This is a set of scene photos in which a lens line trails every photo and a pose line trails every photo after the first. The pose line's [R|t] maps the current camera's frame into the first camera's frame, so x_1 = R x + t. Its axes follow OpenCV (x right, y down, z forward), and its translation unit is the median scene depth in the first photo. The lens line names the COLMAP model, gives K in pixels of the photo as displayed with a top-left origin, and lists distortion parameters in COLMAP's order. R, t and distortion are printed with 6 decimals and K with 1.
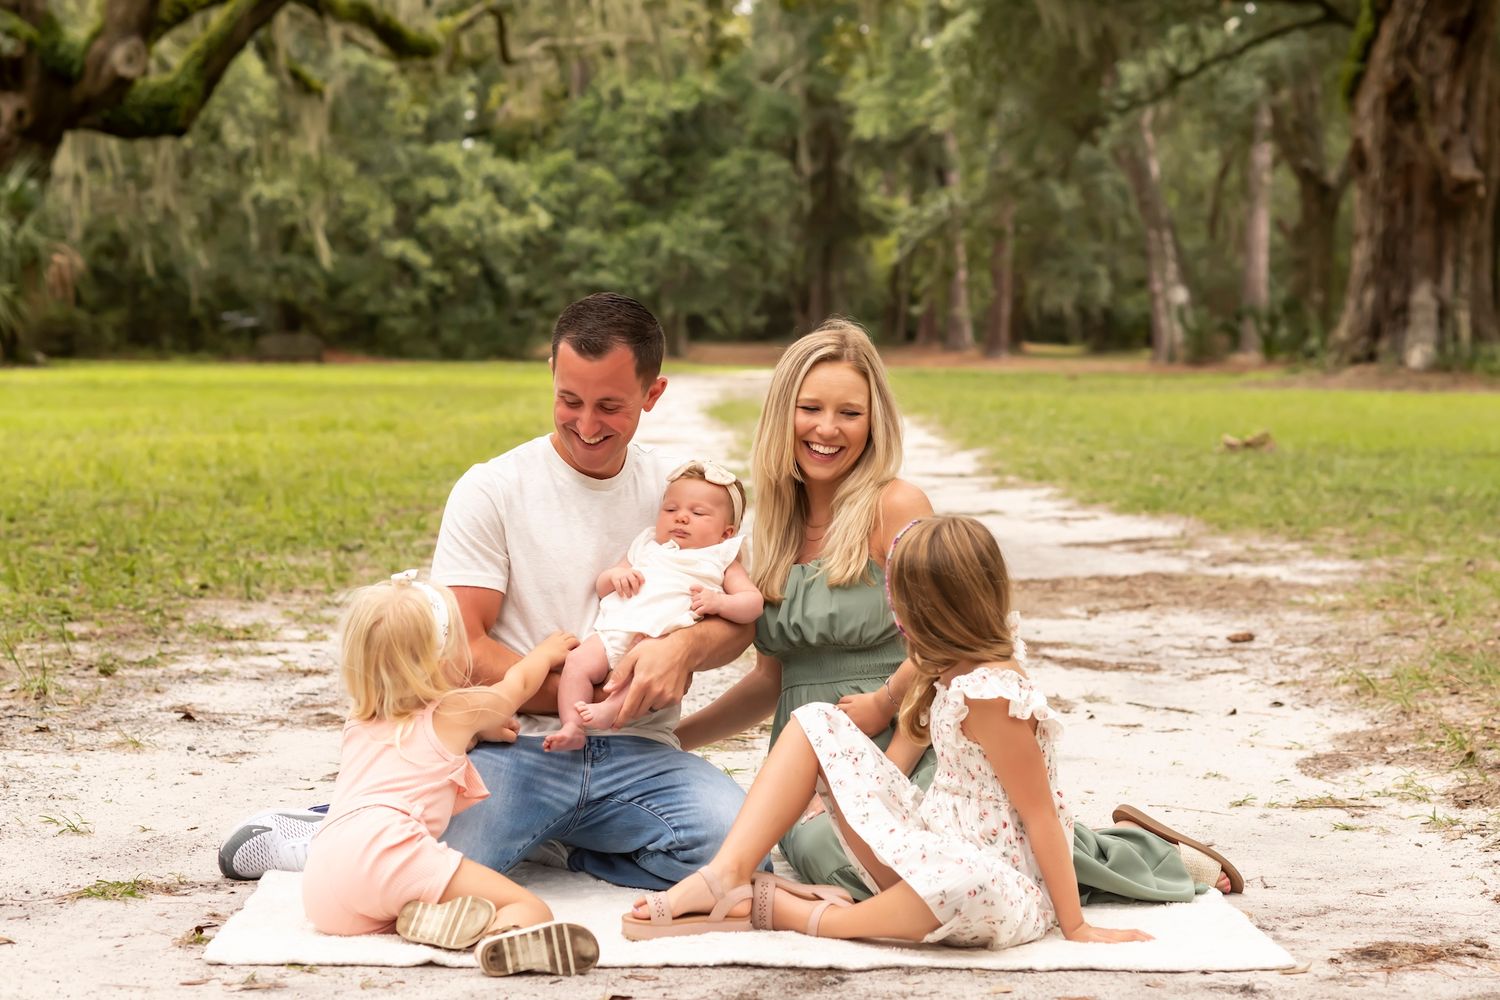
lens RADIAL K [[3778.6, 0, 798.2], [0, 3778.6, 499.2], [0, 0, 1]] dist [-0.028560, -0.236657]
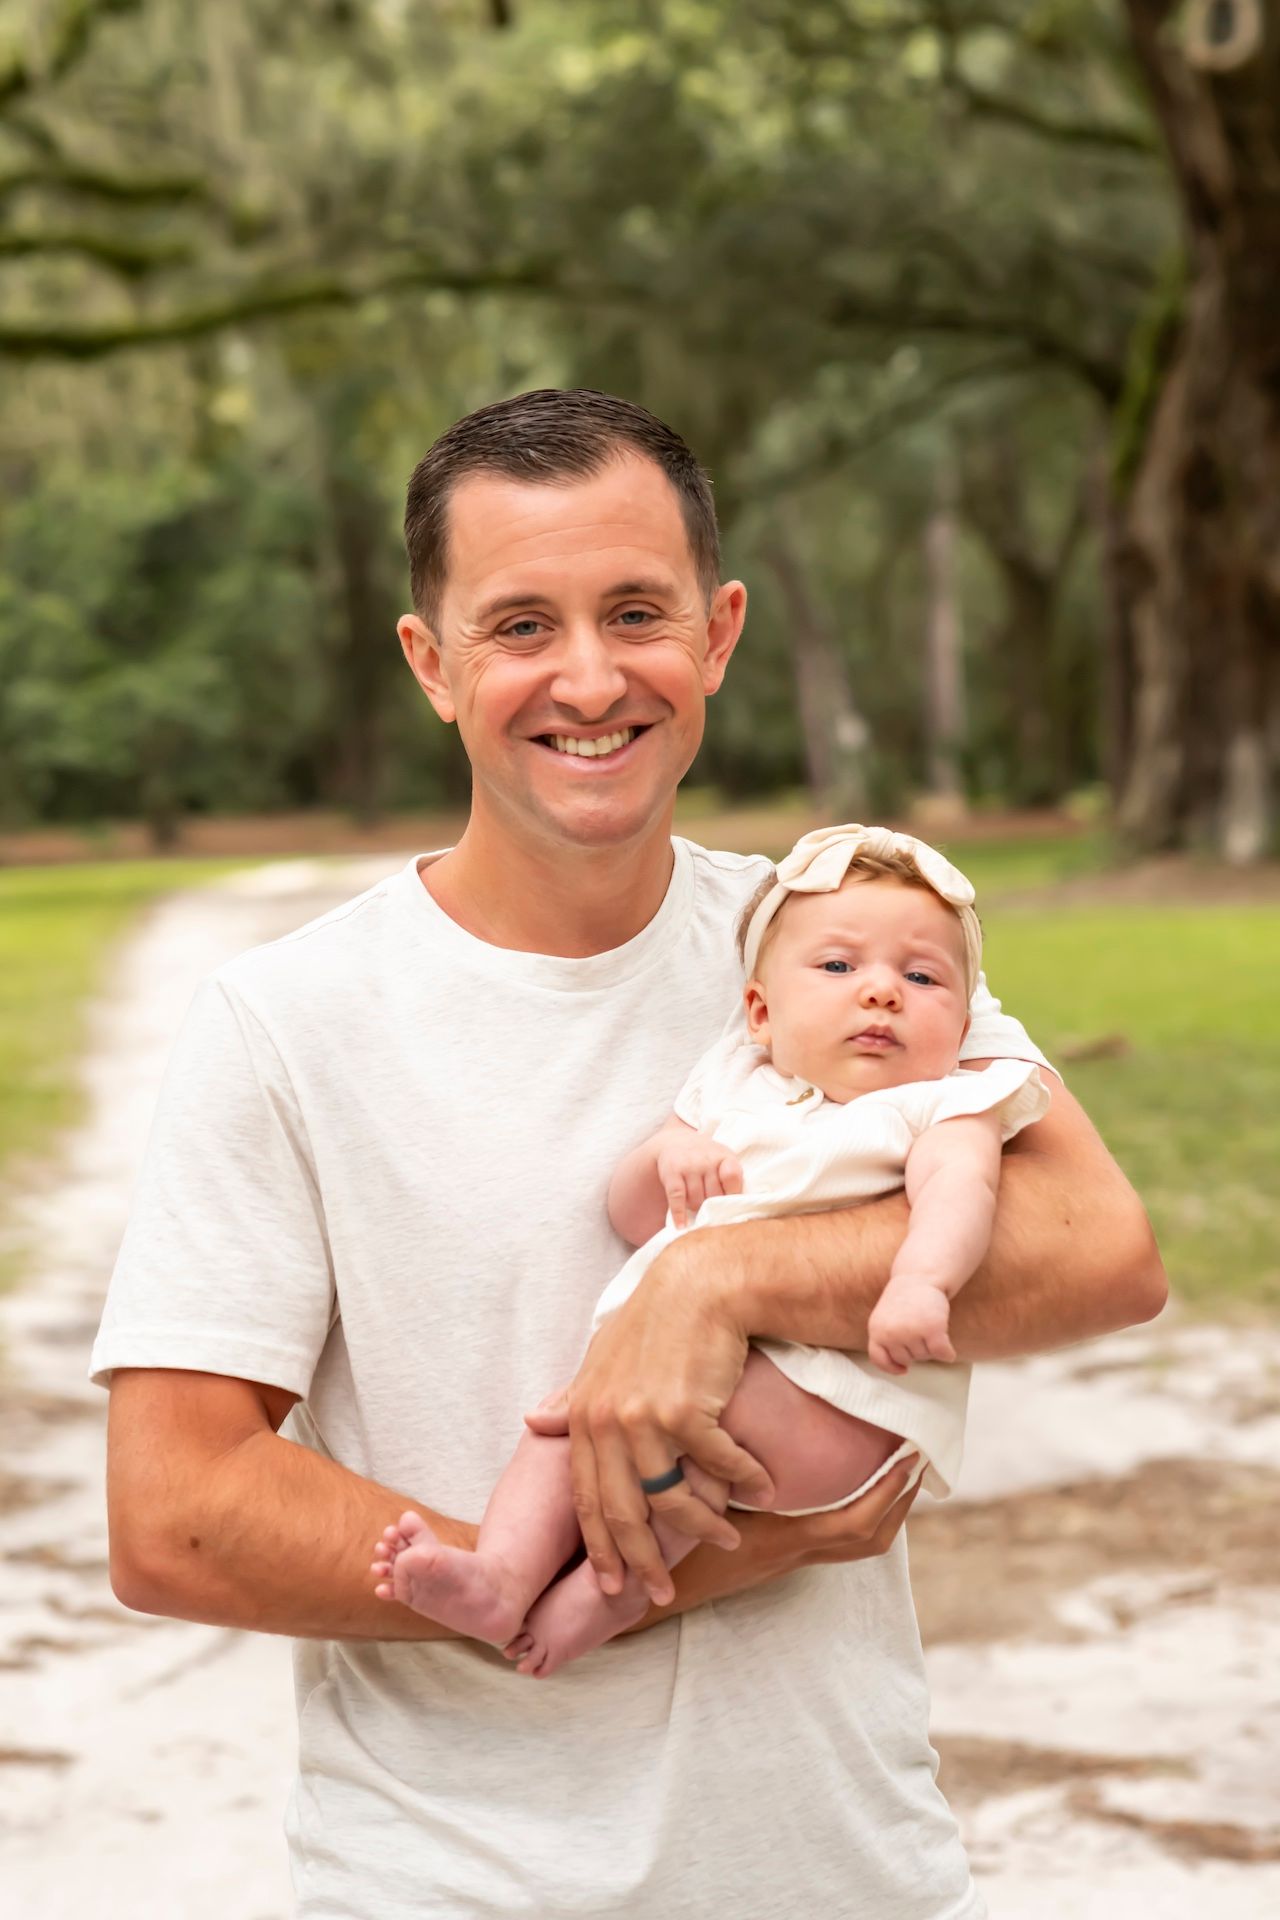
lens RADIAL K [[4943.3, 0, 948.8], [0, 4943.3, 960.3], [0, 0, 1]] dist [-0.047092, -0.321990]
pose [[0.990328, -0.061478, 0.124383, -0.004477], [0.061936, 0.998080, 0.000180, -0.009631], [-0.124155, 0.007526, 0.992234, 0.039730]]
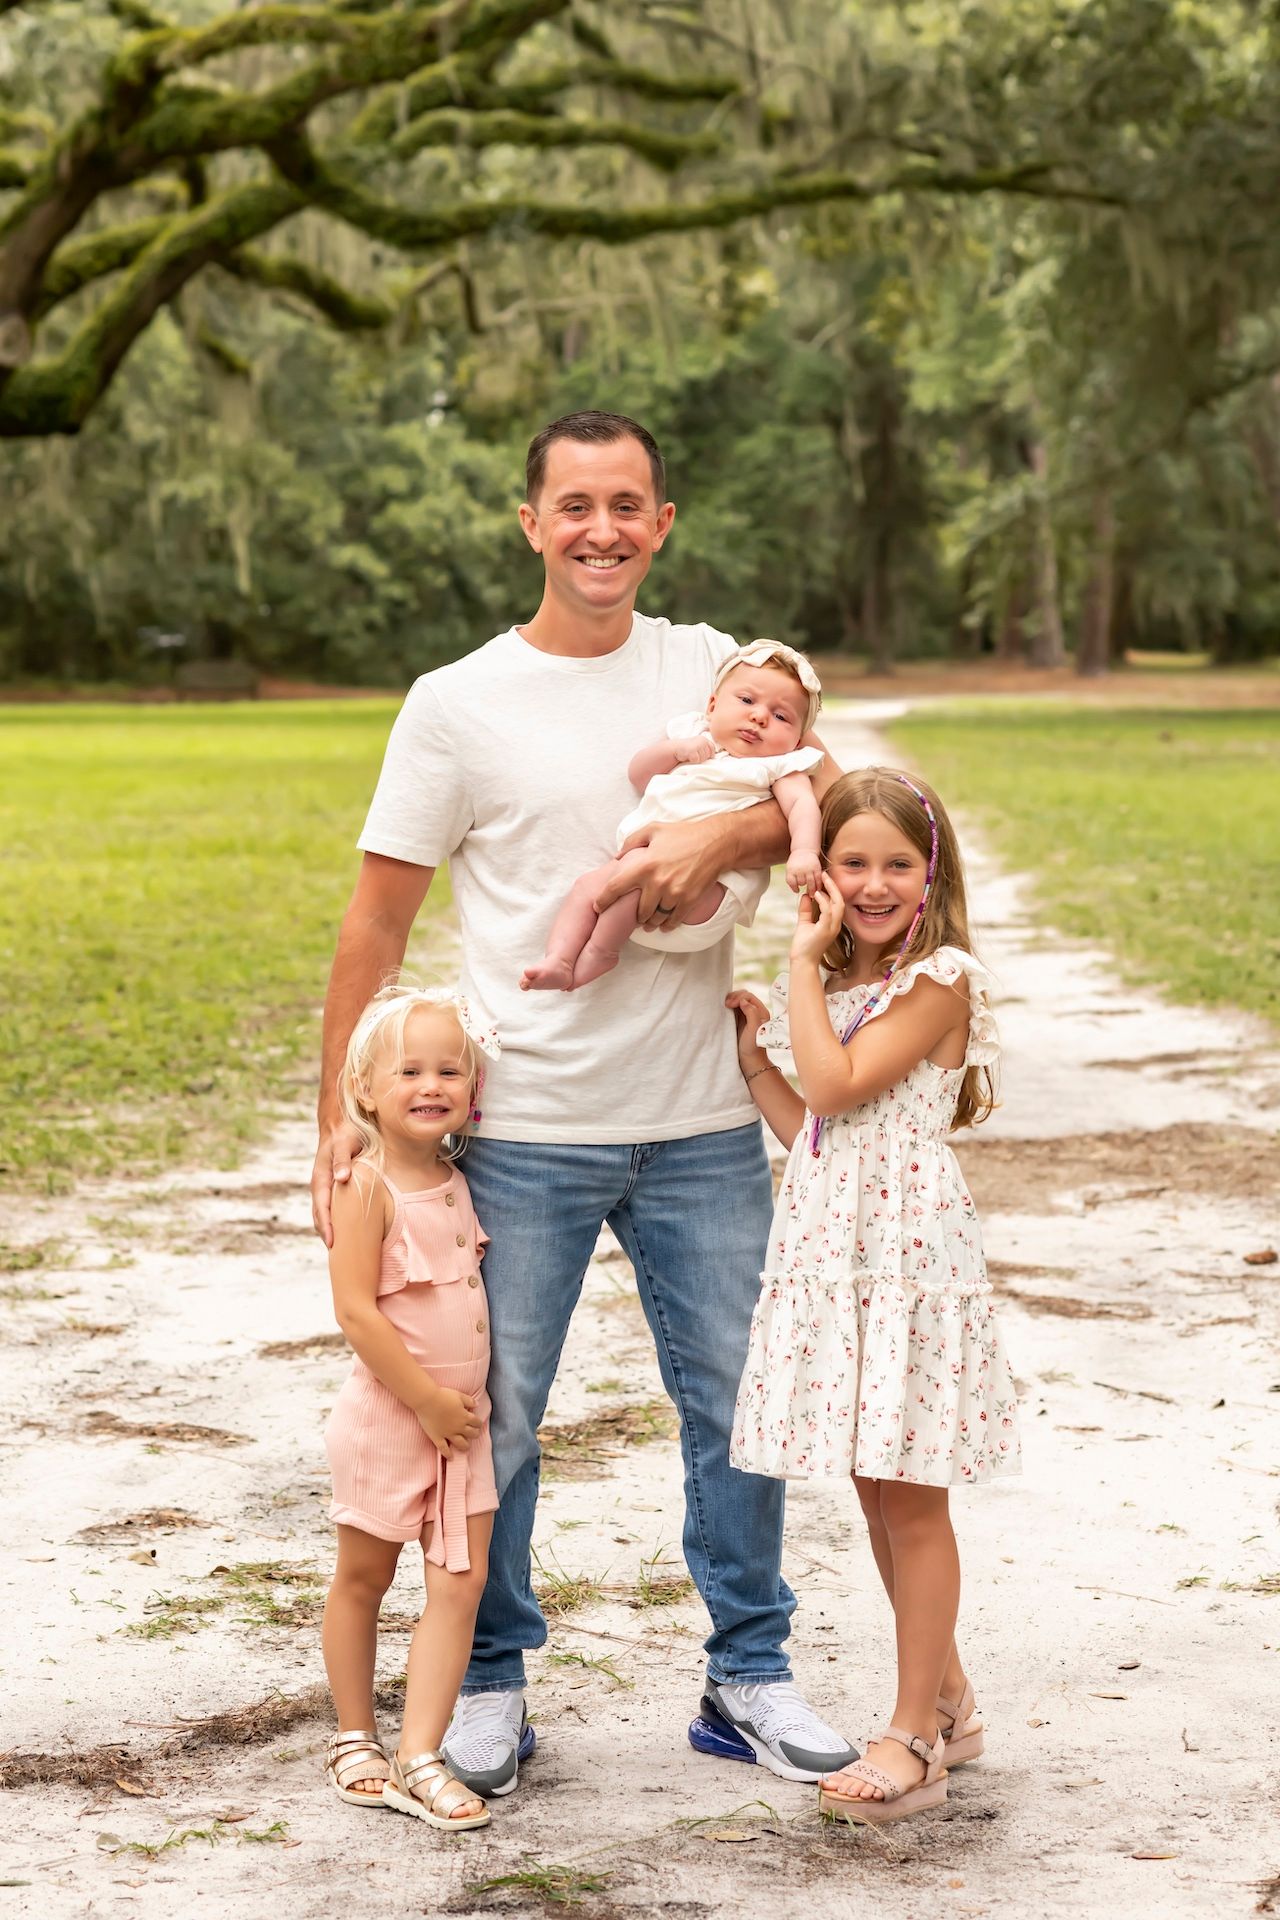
lens RADIAL K [[4661.7, 0, 640.0], [0, 4661.7, 960.0], [0, 0, 1]] dist [-0.043223, -0.041813]
pose [[0.998866, -0.005261, -0.047319, 0.004117], [0.006544, 0.999614, 0.026997, -0.007010], [0.047159, -0.027276, 0.998515, 0.000252]]
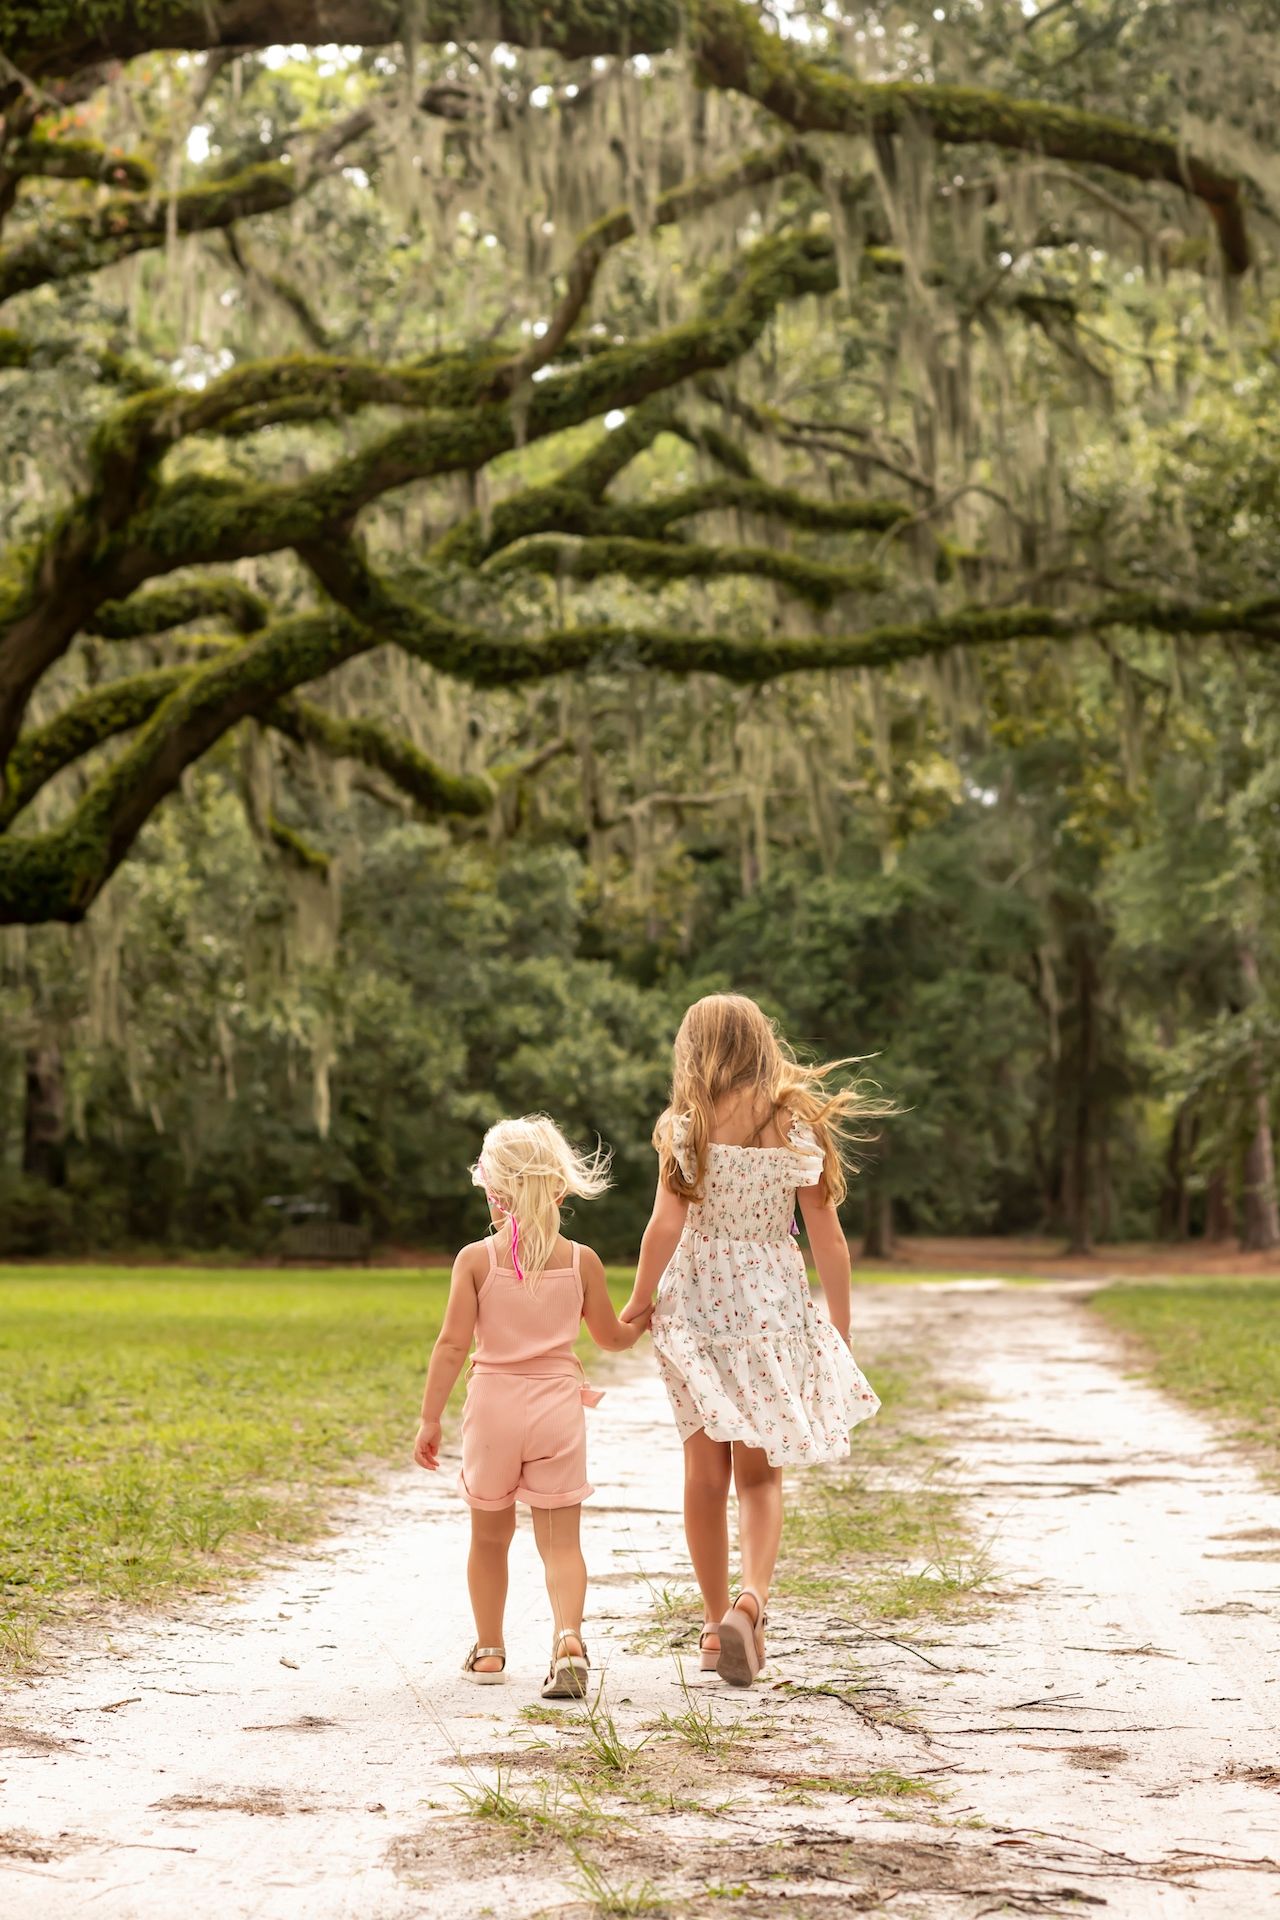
lens RADIAL K [[4484.6, 0, 640.0], [0, 4484.6, 960.0], [0, 0, 1]] dist [-0.043796, 0.058836]
pose [[0.995687, -0.002347, -0.092748, 0.004516], [-0.007174, 0.994739, -0.102187, -0.008406], [0.092500, 0.102412, 0.990432, 0.184437]]
